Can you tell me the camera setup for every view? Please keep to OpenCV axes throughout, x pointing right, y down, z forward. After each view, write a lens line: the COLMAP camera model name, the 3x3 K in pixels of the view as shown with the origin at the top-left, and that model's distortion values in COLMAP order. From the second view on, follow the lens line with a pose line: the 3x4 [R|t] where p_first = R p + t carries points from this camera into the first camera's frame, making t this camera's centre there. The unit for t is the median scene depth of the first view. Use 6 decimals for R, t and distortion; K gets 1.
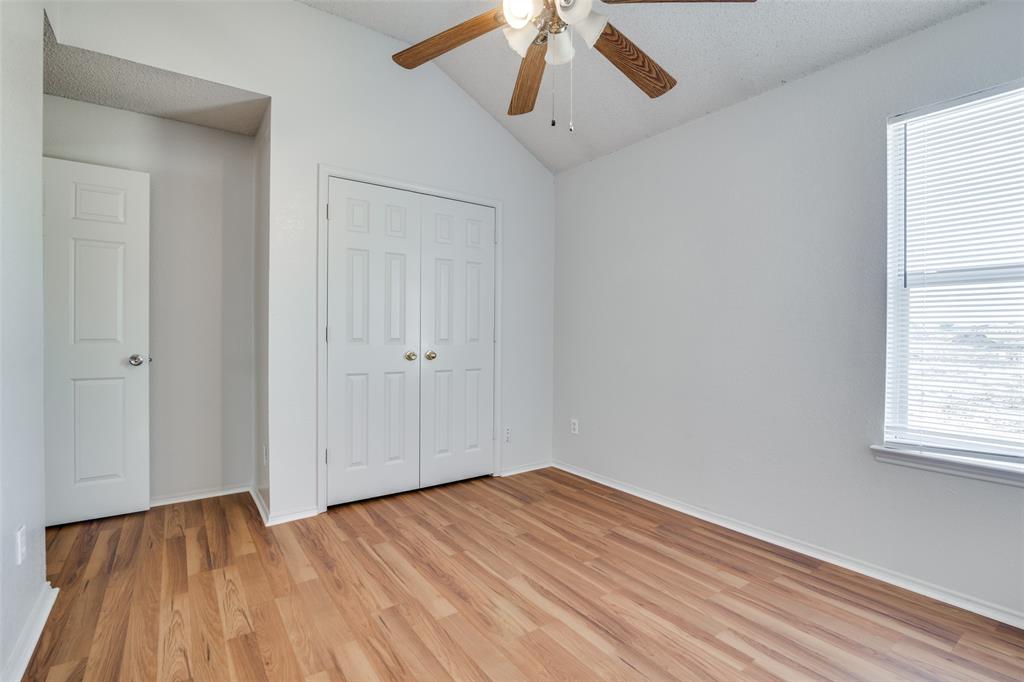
lens RADIAL K [[473.6, 0, 511.3], [0, 473.6, 338.0], [0, 0, 1]] dist [-0.016342, 0.000110]
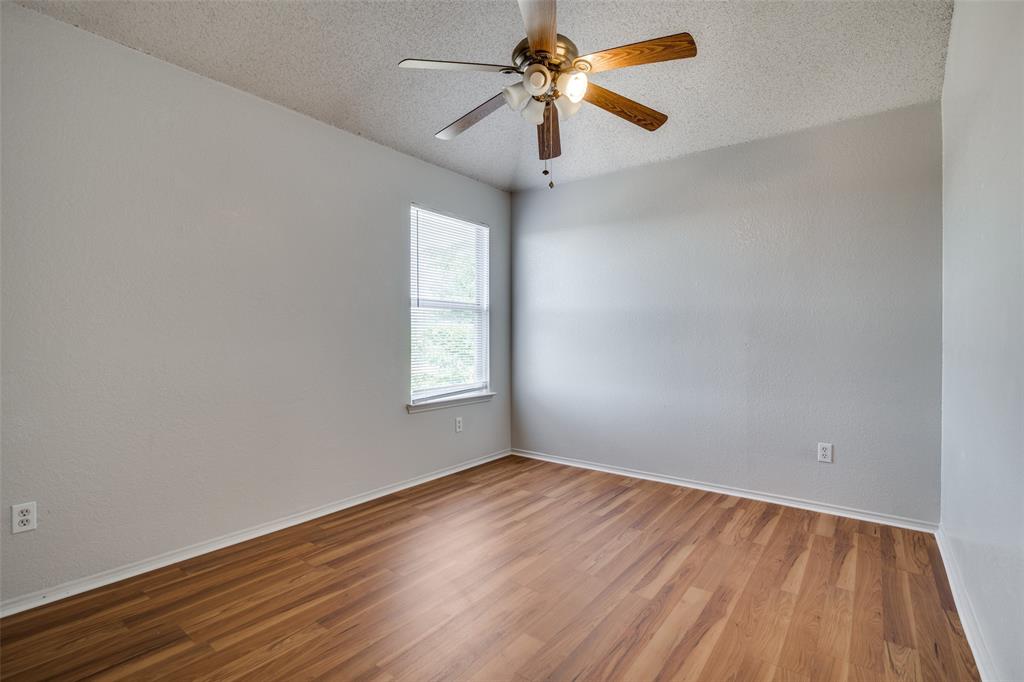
lens RADIAL K [[473.6, 0, 518.2], [0, 473.6, 336.8], [0, 0, 1]] dist [-0.016342, 0.000110]
pose [[-0.300543, -0.005280, 0.953754, -0.712513], [0.006919, 0.999946, 0.007716, -0.007890], [-0.953743, 0.008918, -0.300490, 0.923697]]
